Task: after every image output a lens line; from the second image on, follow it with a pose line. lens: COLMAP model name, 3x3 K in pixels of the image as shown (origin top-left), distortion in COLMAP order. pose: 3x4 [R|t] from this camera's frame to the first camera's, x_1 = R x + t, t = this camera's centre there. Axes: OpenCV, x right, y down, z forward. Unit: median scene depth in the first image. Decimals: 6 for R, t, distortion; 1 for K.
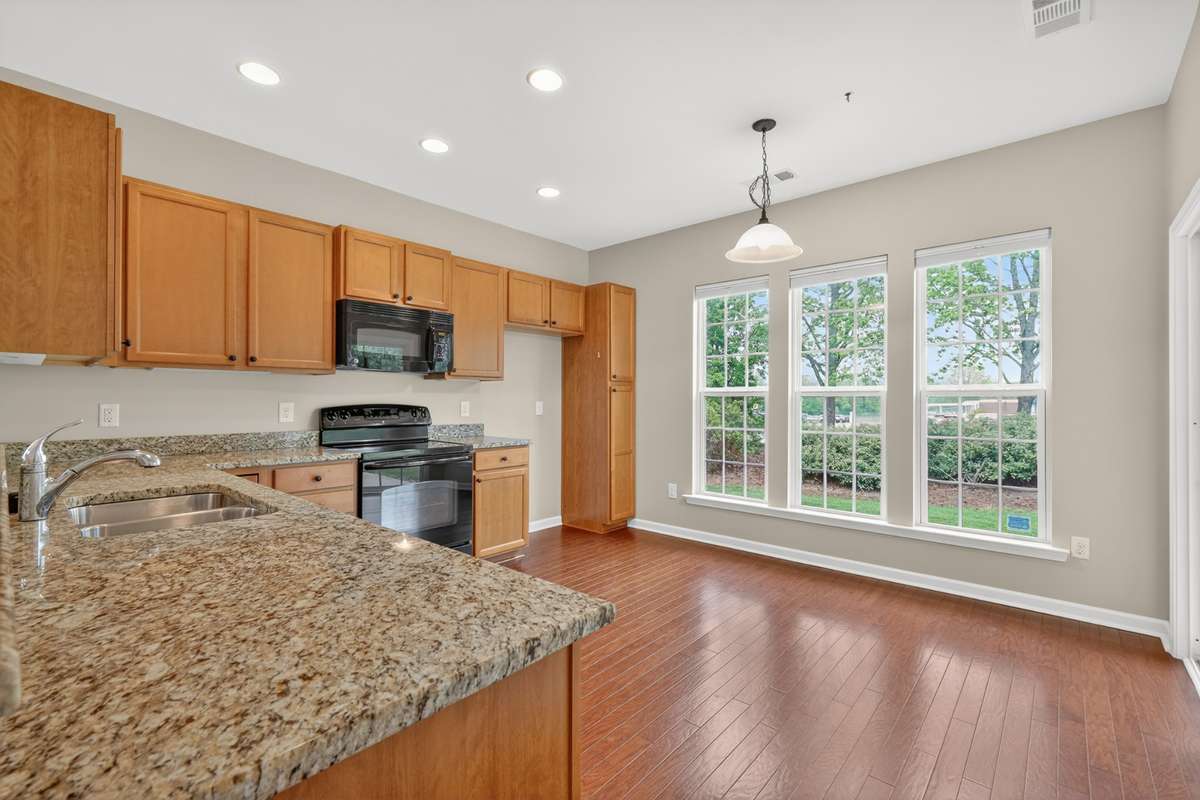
lens RADIAL K [[521.1, 0, 600.9], [0, 521.1, 398.0], [0, 0, 1]] dist [0.002912, -0.000223]
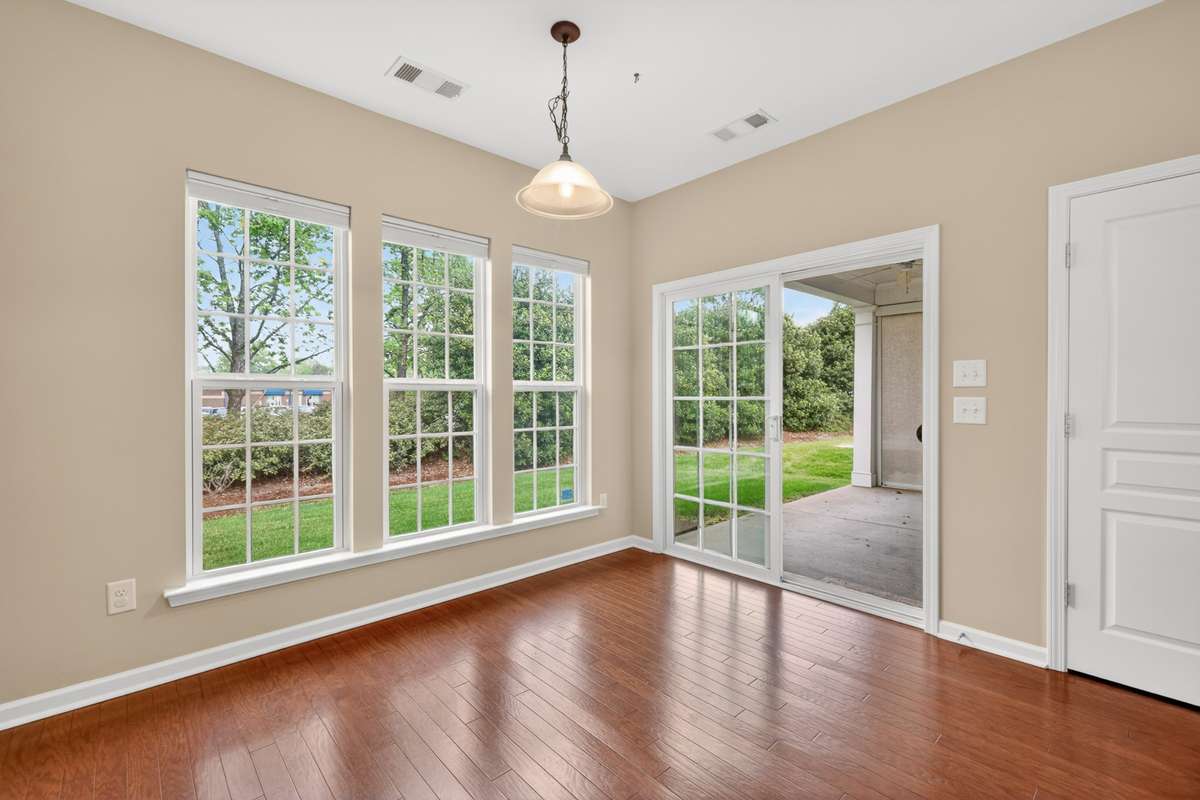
lens RADIAL K [[521.1, 0, 600.9], [0, 521.1, 398.0], [0, 0, 1]] dist [0.002912, -0.000223]
pose [[0.105324, -0.007319, 0.994411, -0.347081], [0.000008, 0.999973, 0.007359, 0.002854], [-0.994438, -0.000767, 0.105321, 0.681431]]
